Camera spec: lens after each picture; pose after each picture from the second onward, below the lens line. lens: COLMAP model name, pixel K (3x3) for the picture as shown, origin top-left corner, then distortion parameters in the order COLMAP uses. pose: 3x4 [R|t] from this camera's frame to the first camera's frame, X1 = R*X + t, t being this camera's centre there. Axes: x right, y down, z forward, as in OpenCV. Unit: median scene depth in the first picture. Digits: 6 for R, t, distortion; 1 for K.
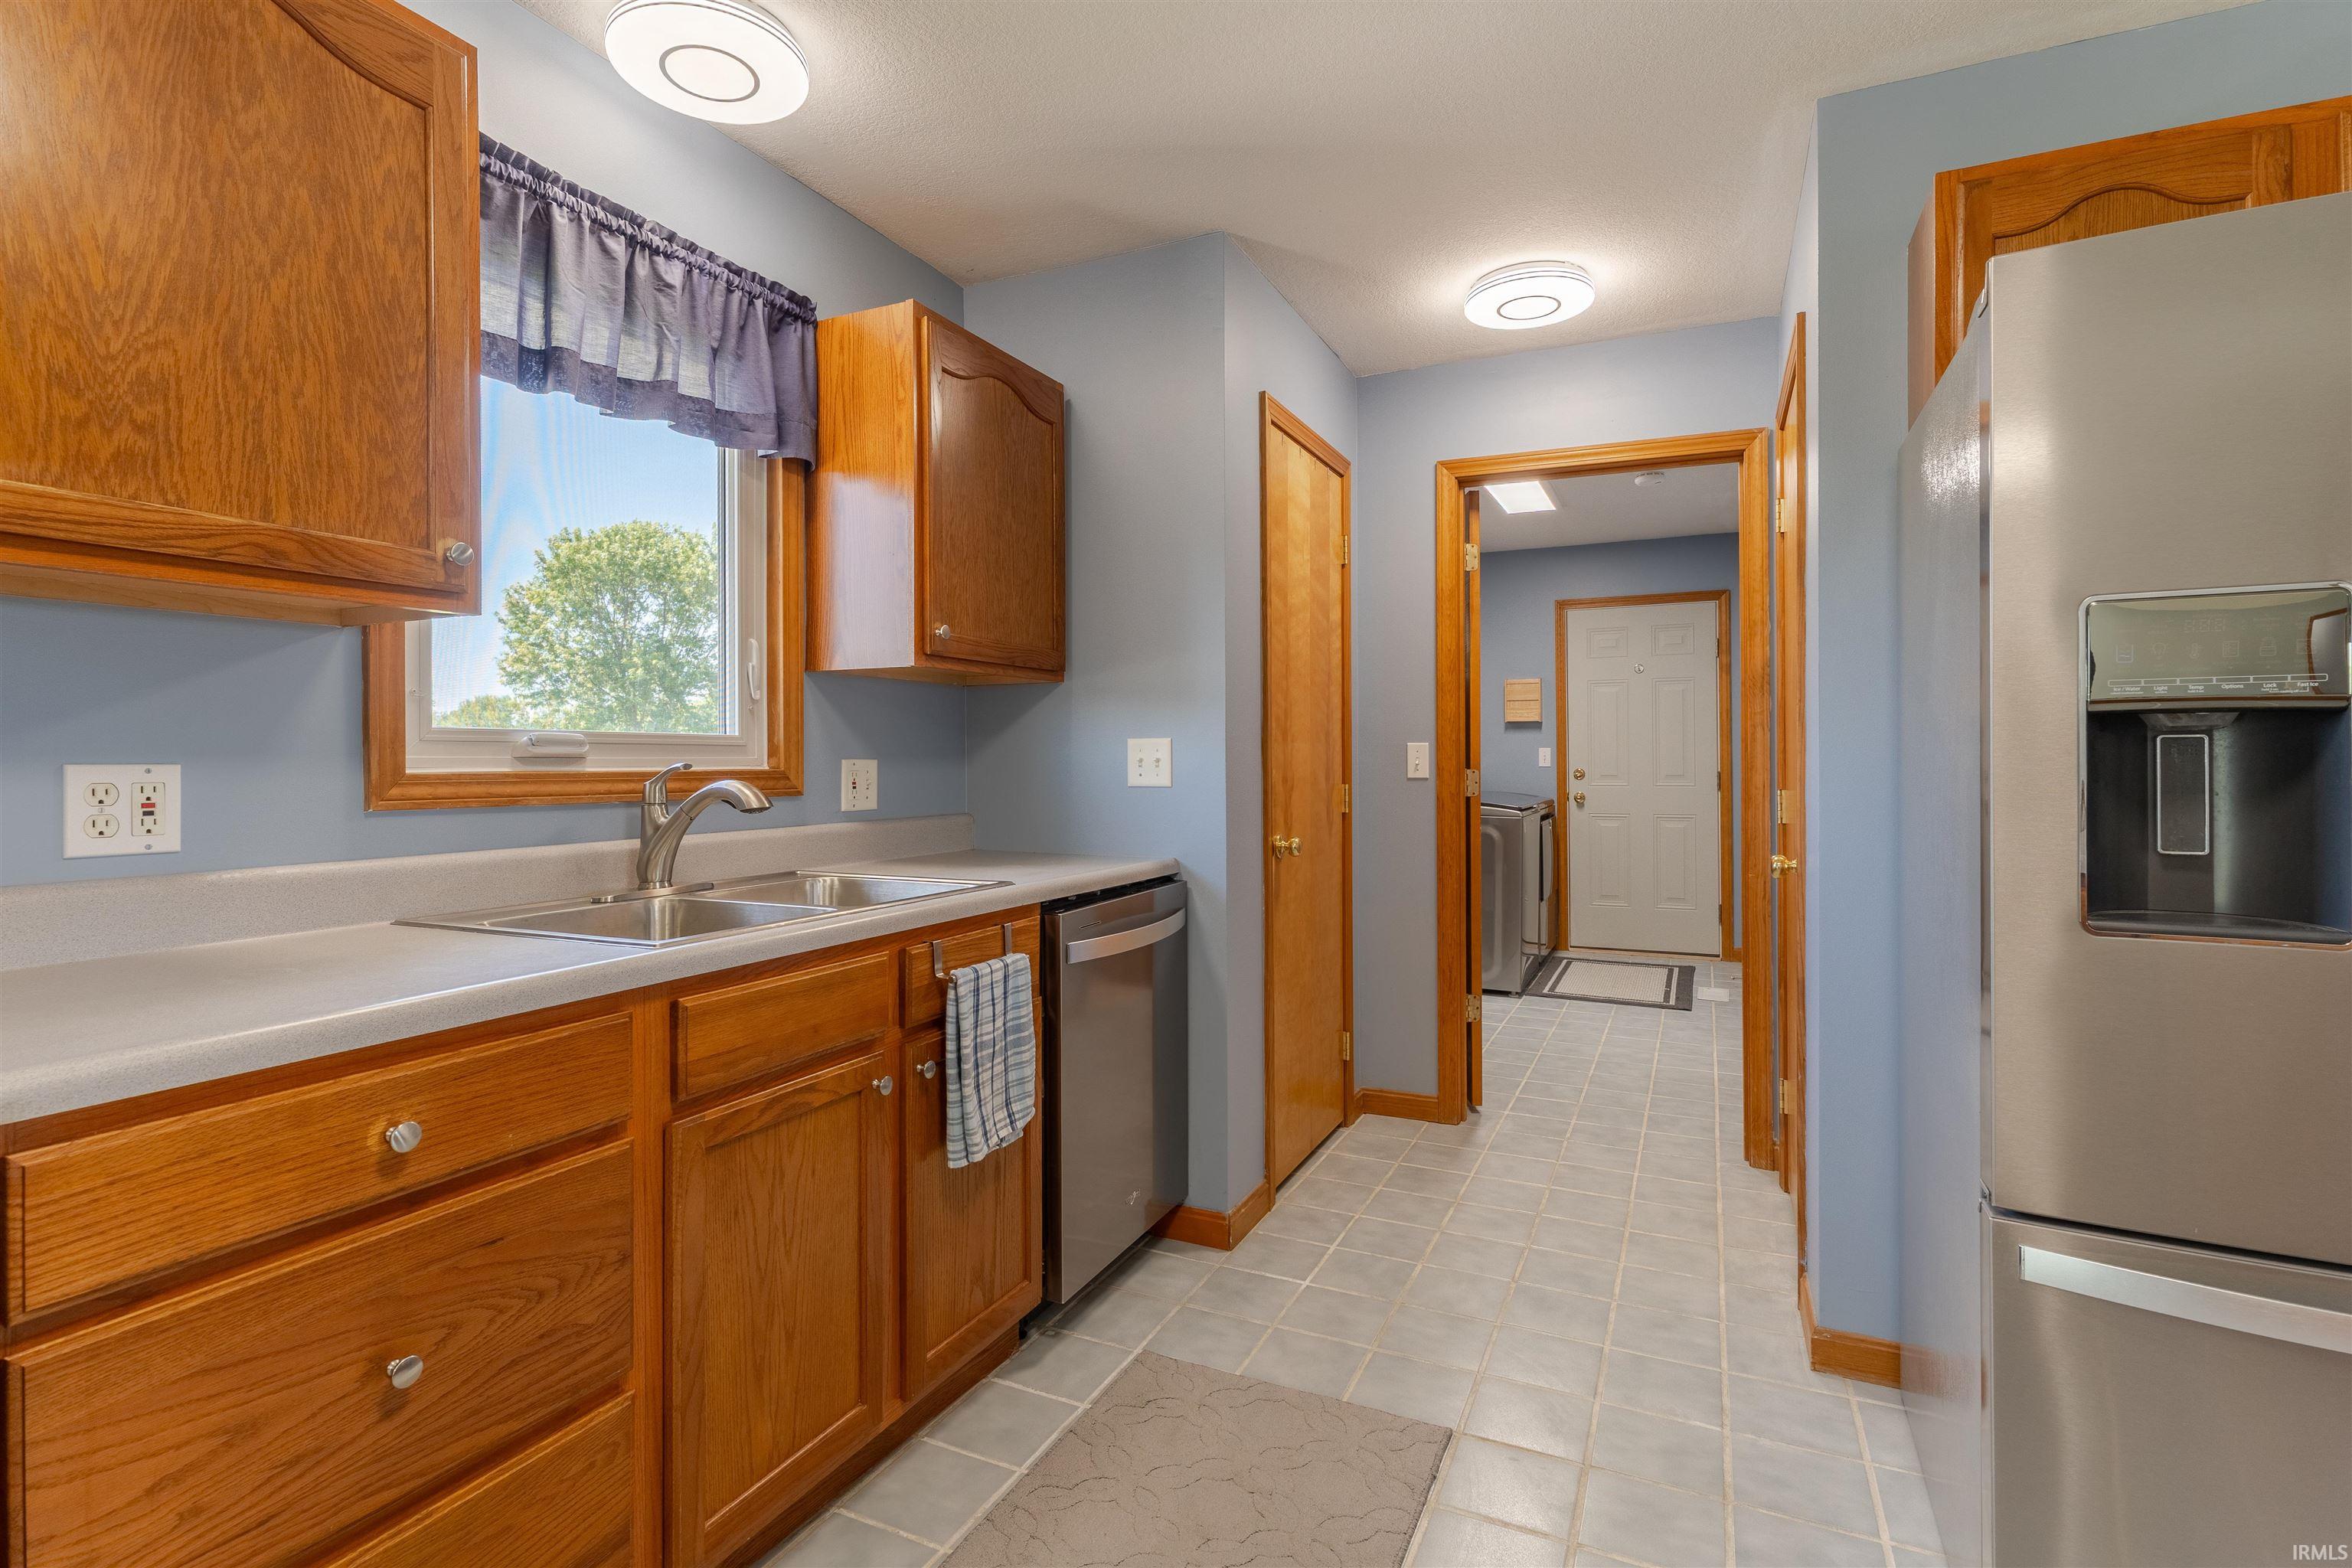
lens RADIAL K [[1130.9, 0, 1164.8], [0, 1130.9, 761.2], [0, 0, 1]] dist [-0.000111, 0.000286]
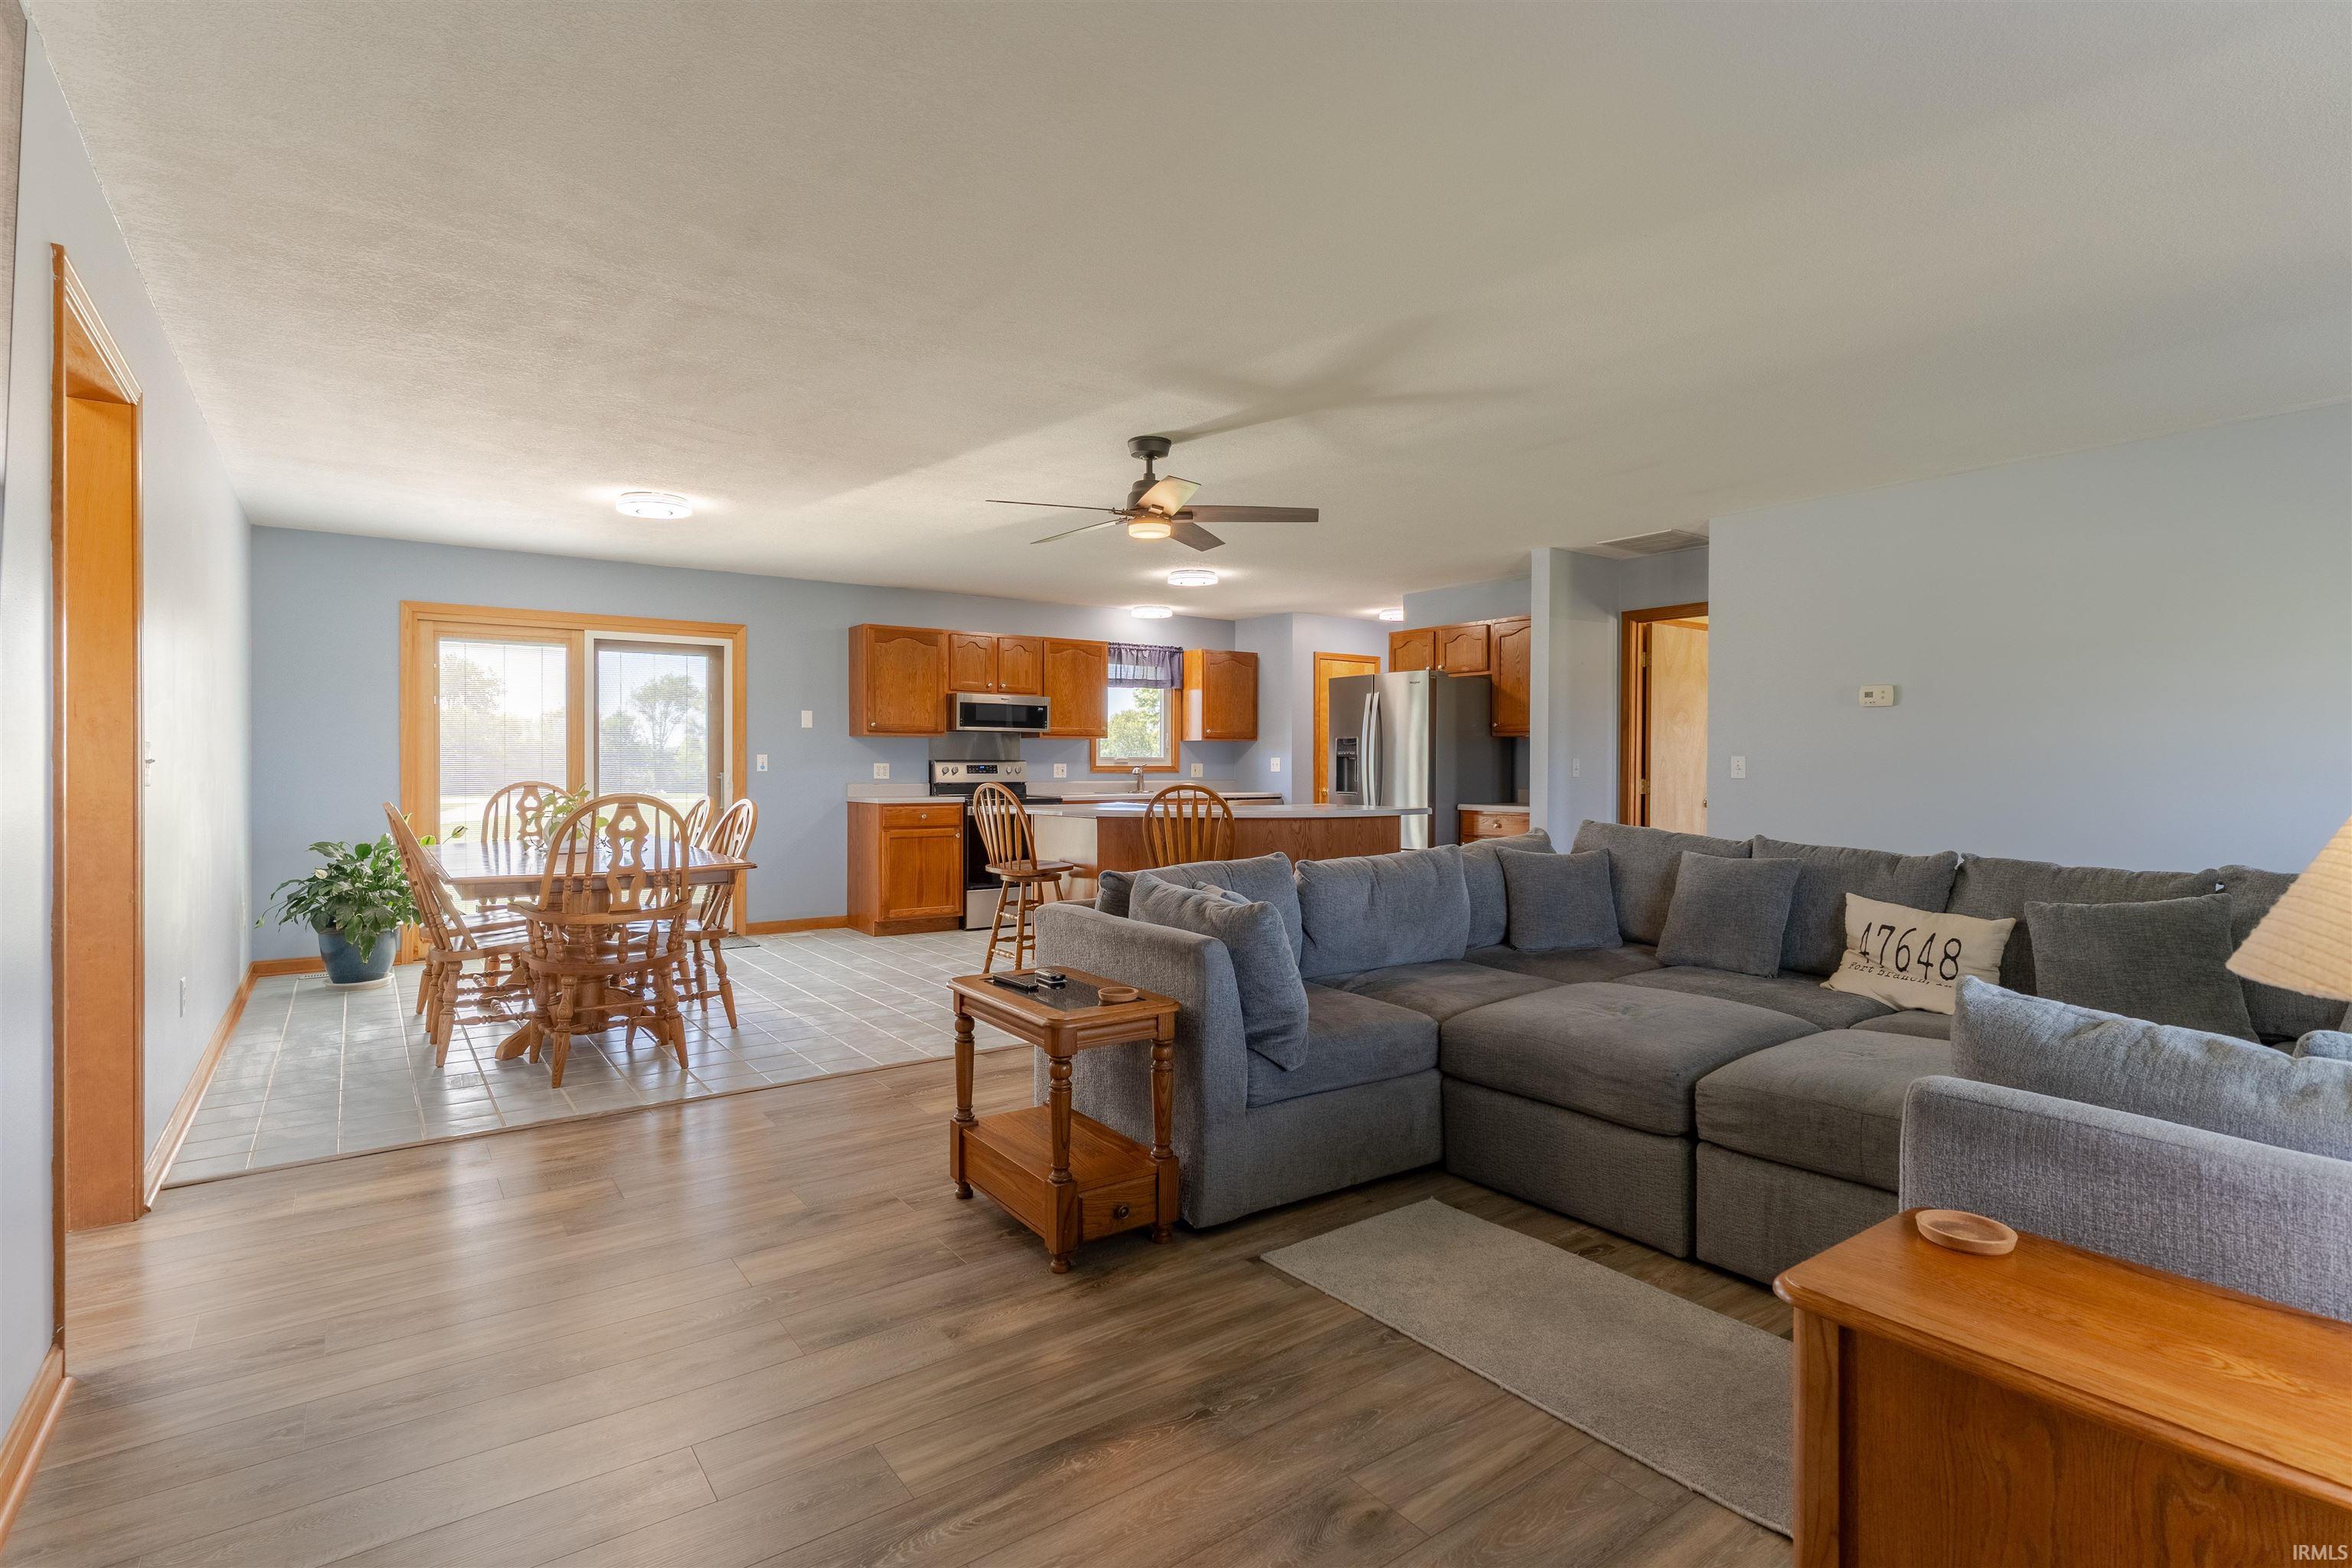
lens RADIAL K [[1142.7, 0, 1168.5], [0, 1142.7, 777.8], [0, 0, 1]] dist [0.001888, 0.000518]
pose [[0.875793, 0.011529, -0.482550, 1.807456], [-0.006299, 0.999903, 0.012456, -0.000525], [0.482646, -0.007869, 0.875780, -2.884193]]
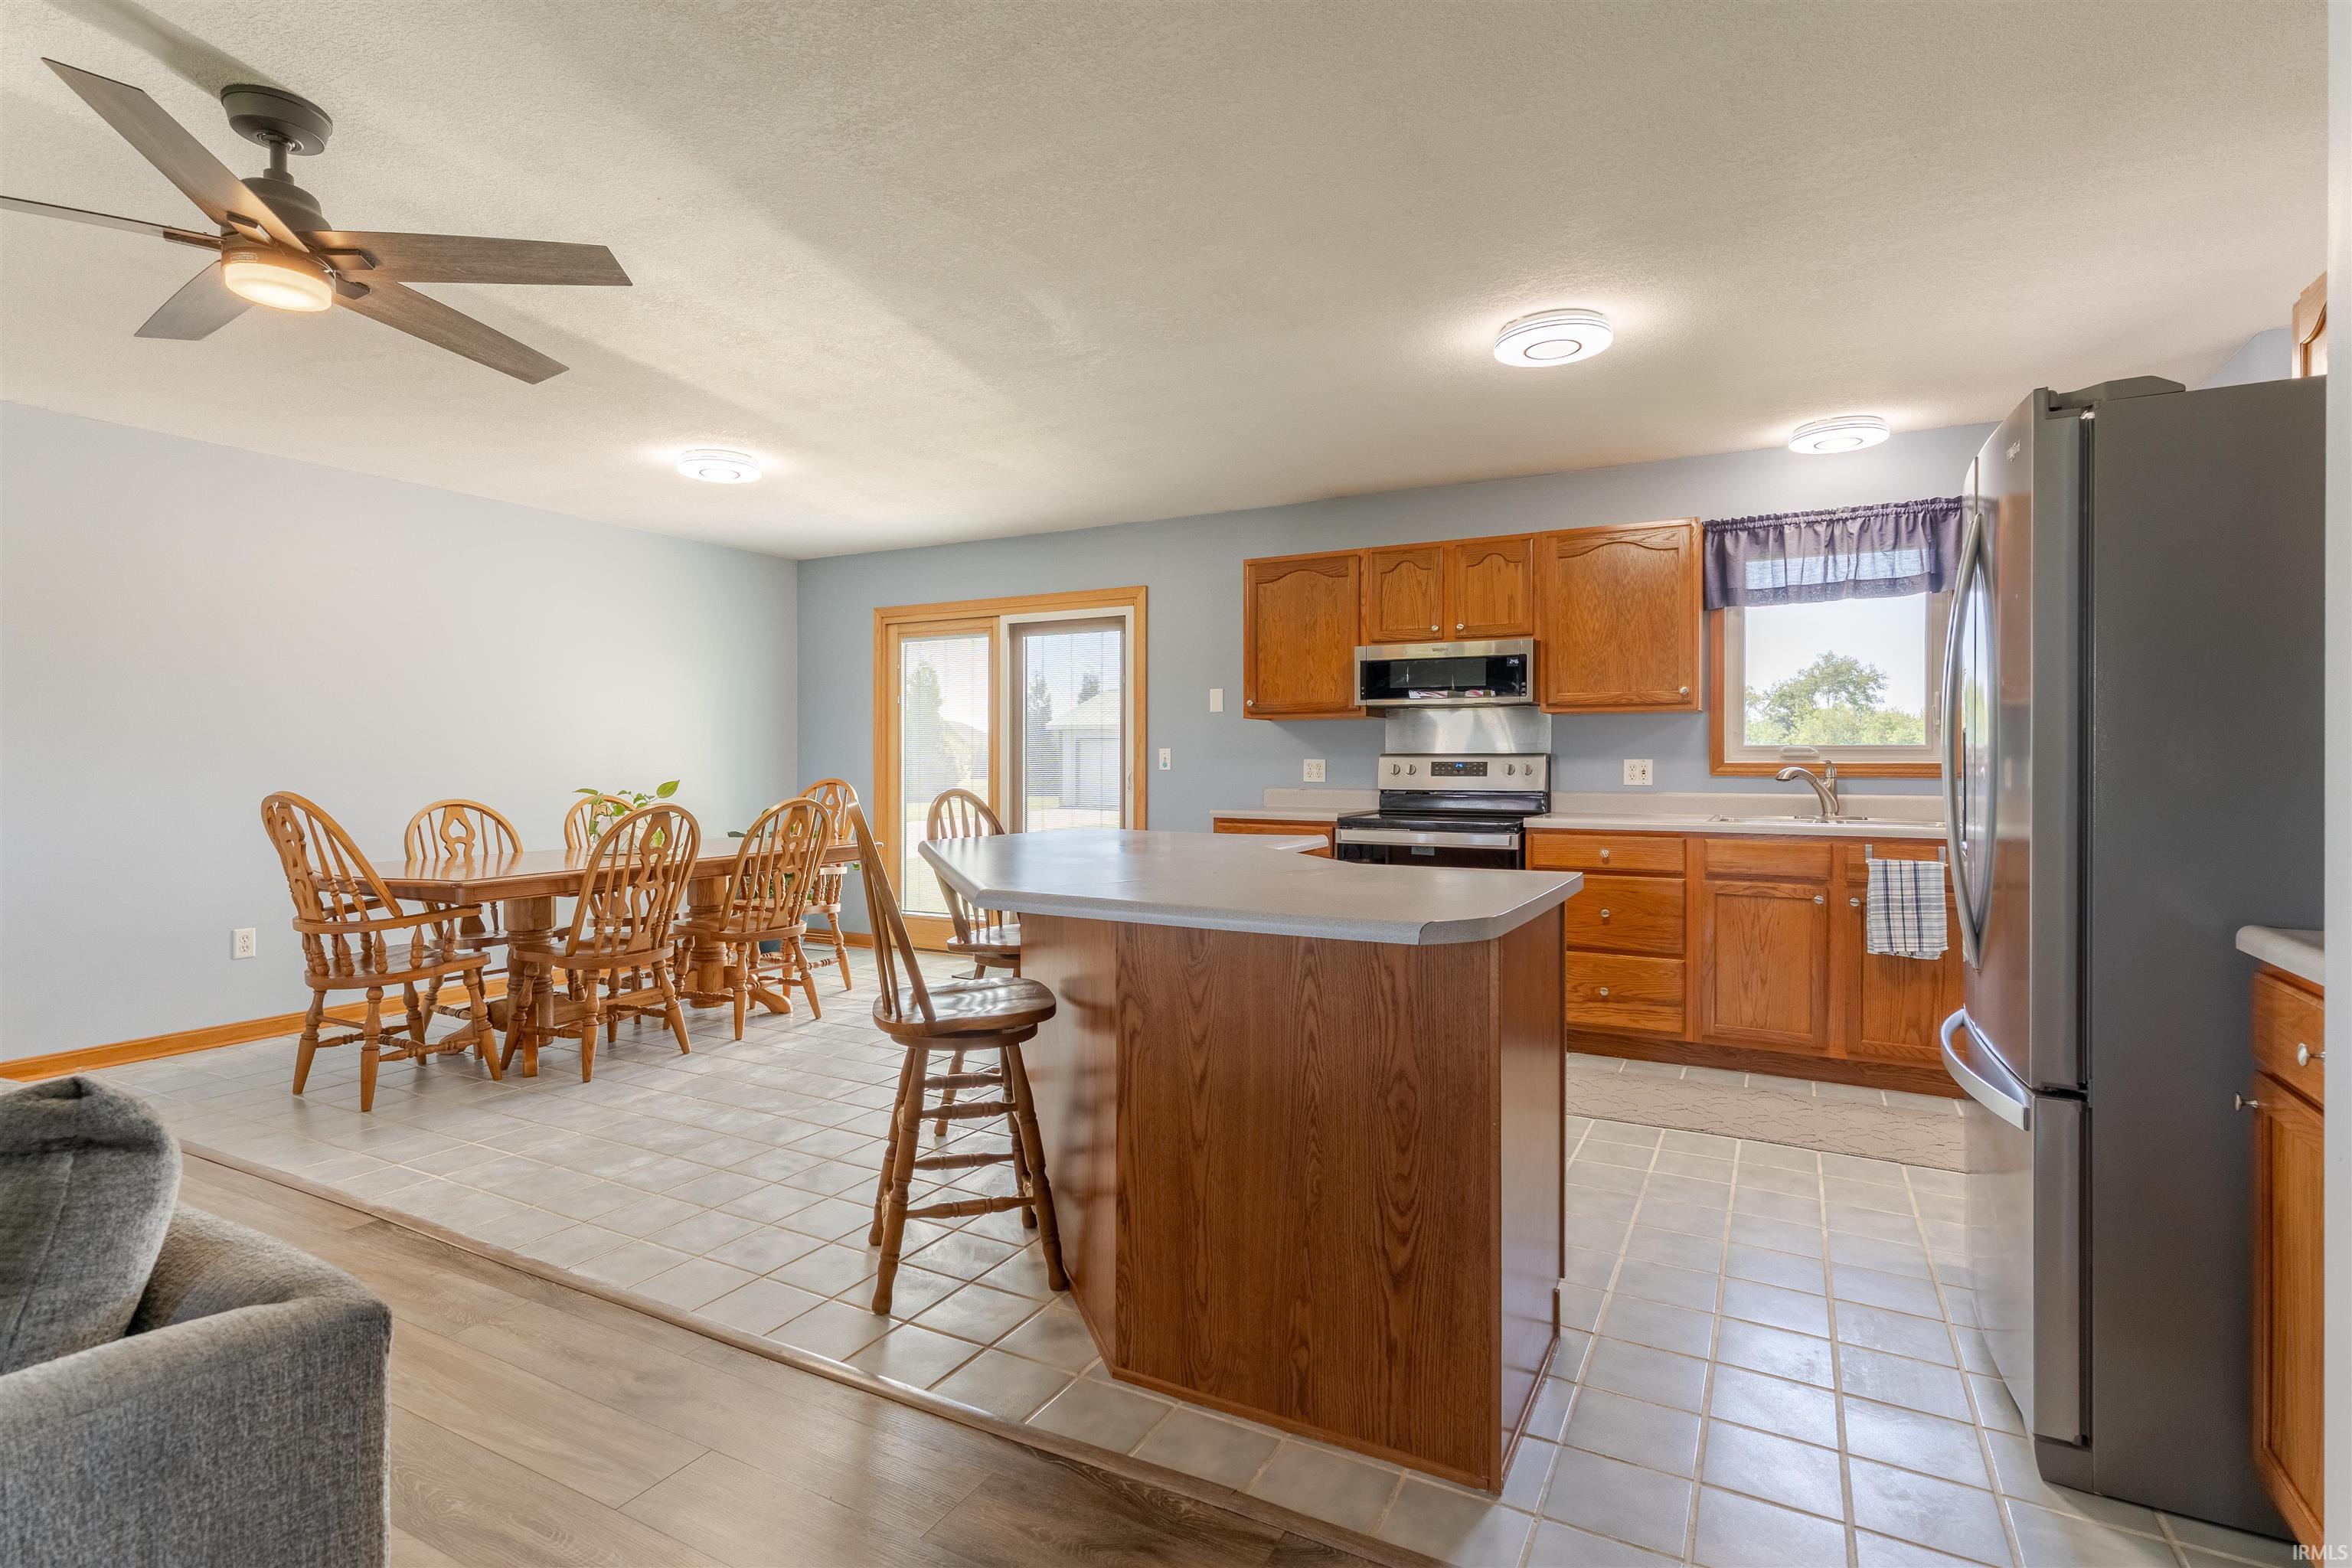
lens RADIAL K [[1151.3, 0, 1152.8], [0, 1151.3, 750.5], [0, 0, 1]] dist [0.000294, 0.000354]
pose [[-0.063793, -0.004848, -0.997951, 1.770902], [-0.001760, 0.999987, -0.004745, -0.002335], [0.997962, 0.001453, -0.063800, -0.163804]]
